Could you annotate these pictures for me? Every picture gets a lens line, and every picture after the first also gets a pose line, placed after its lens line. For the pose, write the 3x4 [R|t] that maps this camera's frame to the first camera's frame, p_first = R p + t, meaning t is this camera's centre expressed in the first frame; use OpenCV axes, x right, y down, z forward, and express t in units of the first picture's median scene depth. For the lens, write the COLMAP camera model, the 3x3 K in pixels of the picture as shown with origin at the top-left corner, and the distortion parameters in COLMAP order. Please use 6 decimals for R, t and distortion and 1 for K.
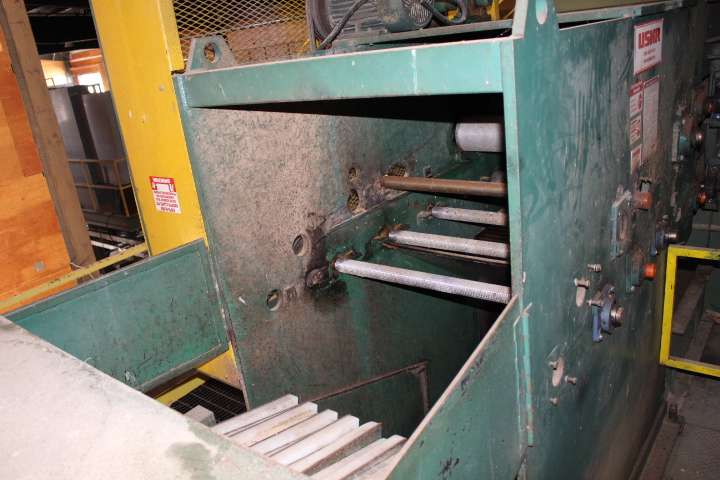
lens RADIAL K [[604.9, 0, 359.0], [0, 604.9, 242.9], [0, 0, 1]] dist [-0.100467, 0.029605]
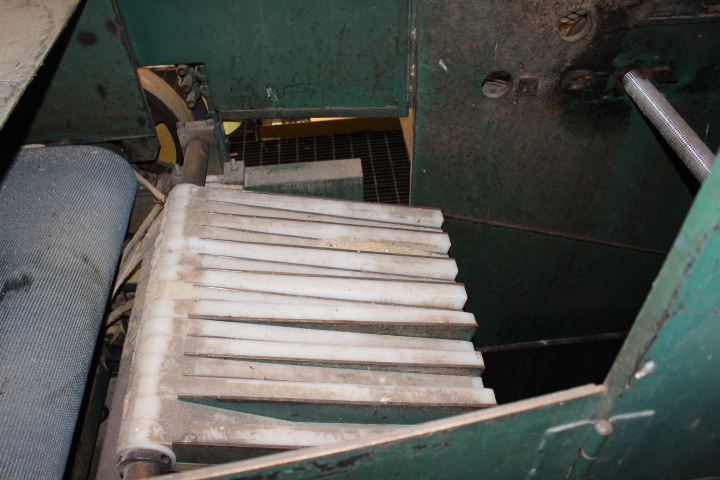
lens RADIAL K [[604.9, 0, 361.4], [0, 604.9, 240.2], [0, 0, 1]] dist [-0.100467, 0.029605]
pose [[0.678508, 0.585453, -0.443702, 0.164061], [-0.296008, 0.770703, 0.564266, -0.109158], [0.672314, -0.251520, 0.696227, 0.372991]]
